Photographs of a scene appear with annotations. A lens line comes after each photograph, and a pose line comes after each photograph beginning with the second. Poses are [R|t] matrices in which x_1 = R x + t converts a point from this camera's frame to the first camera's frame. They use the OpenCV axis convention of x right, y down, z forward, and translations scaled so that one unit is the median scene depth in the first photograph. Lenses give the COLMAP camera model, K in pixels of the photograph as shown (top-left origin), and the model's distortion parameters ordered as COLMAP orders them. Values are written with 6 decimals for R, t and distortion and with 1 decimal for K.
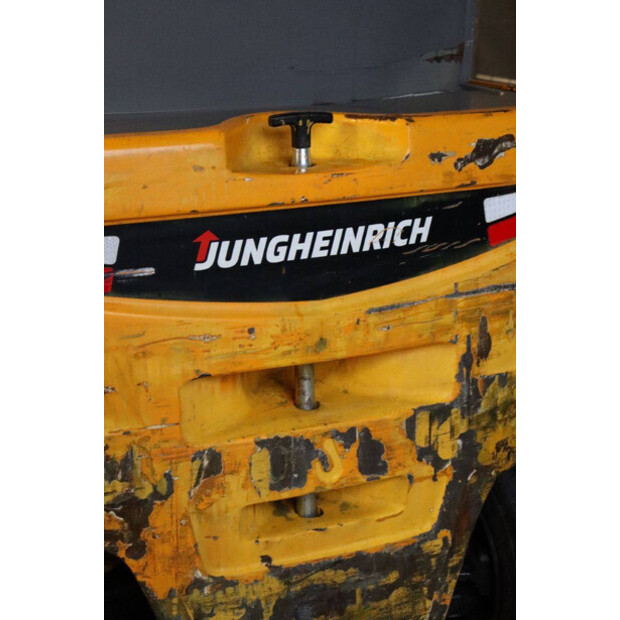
lens RADIAL K [[1461.6, 0, 312.6], [0, 1461.6, 312.9], [0, 0, 1]] dist [0.399544, 0.000000]
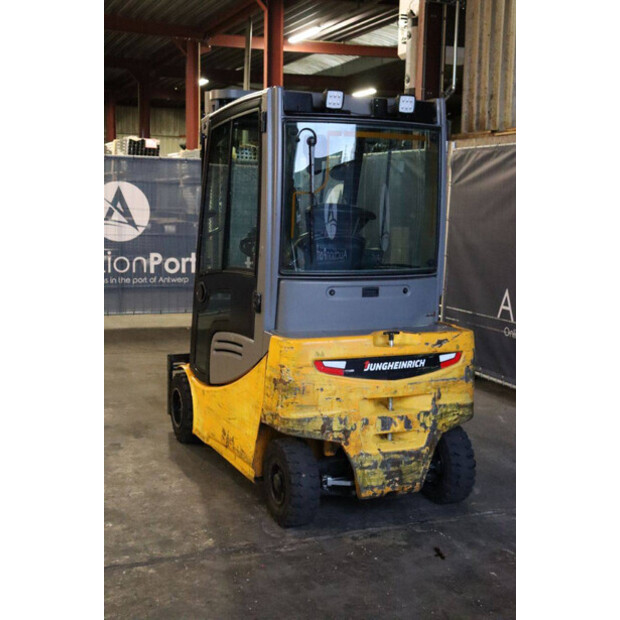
lens RADIAL K [[852.9, 0, 313.8], [0, 852.9, 311.2], [0, 0, 1]] dist [0.088278, 0.000000]
pose [[0.998137, 0.028444, -0.053970, -0.090195], [-0.035372, 0.990605, -0.132101, 0.112186], [0.049706, 0.133764, 0.989766, -1.209867]]
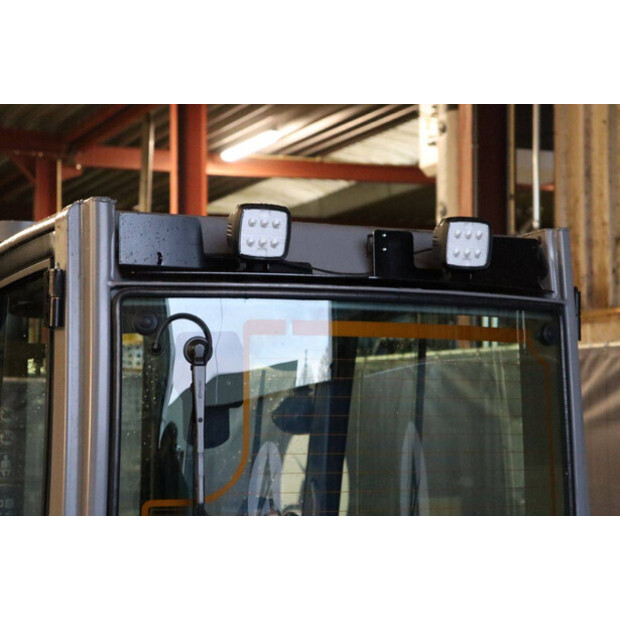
lens RADIAL K [[1461.6, 0, 307.5], [0, 1461.6, 312.5], [0, 0, 1]] dist [0.399544, 0.000000]
pose [[0.999241, -0.000550, -0.038943, -0.080358], [-0.012418, 0.943210, -0.331964, -0.217148], [0.036914, 0.332196, 0.942488, -0.310840]]
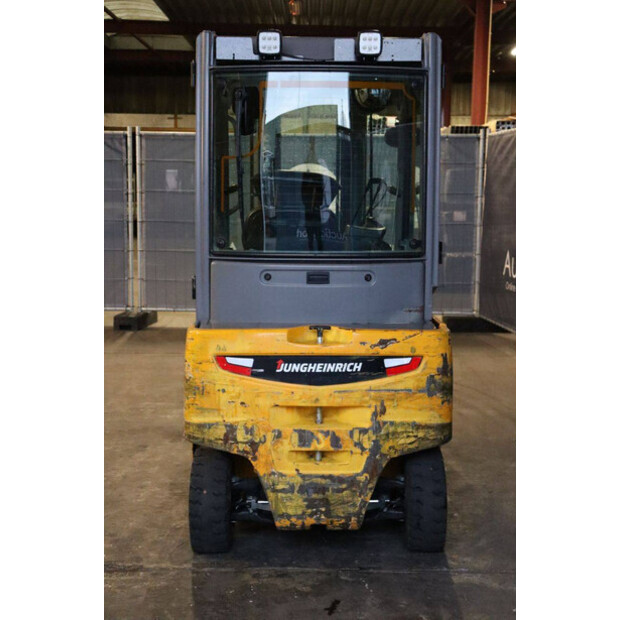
lens RADIAL K [[982.0, 0, 313.6], [0, 982.0, 313.0], [0, 0, 1]] dist [0.173058, 0.000000]
pose [[0.896862, 0.061953, -0.437949, 0.876479], [-0.121375, 0.986605, -0.108993, 0.065103], [0.425330, 0.150908, 0.892368, -0.855319]]
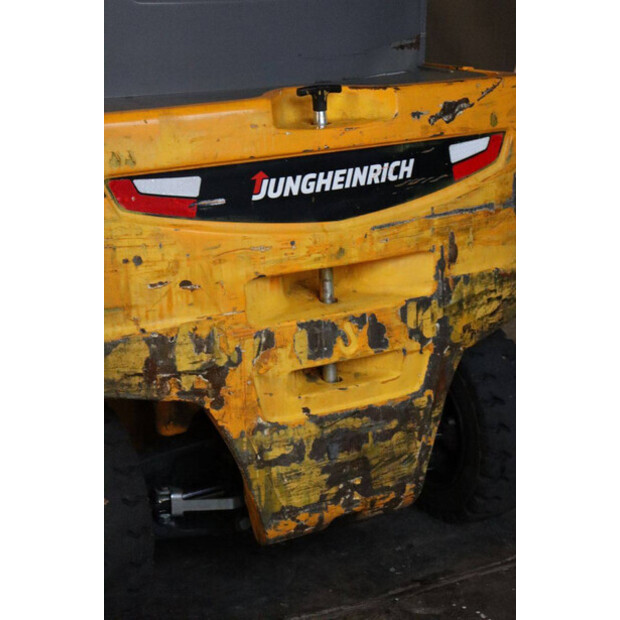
lens RADIAL K [[1461.6, 0, 310.3], [0, 1461.6, 312.4], [0, 0, 1]] dist [0.399544, 0.000000]
pose [[0.996505, -0.043622, 0.071239, -0.122485], [0.044100, 0.999014, -0.005159, 0.082692], [-0.070943, 0.008283, 0.997446, -0.376074]]
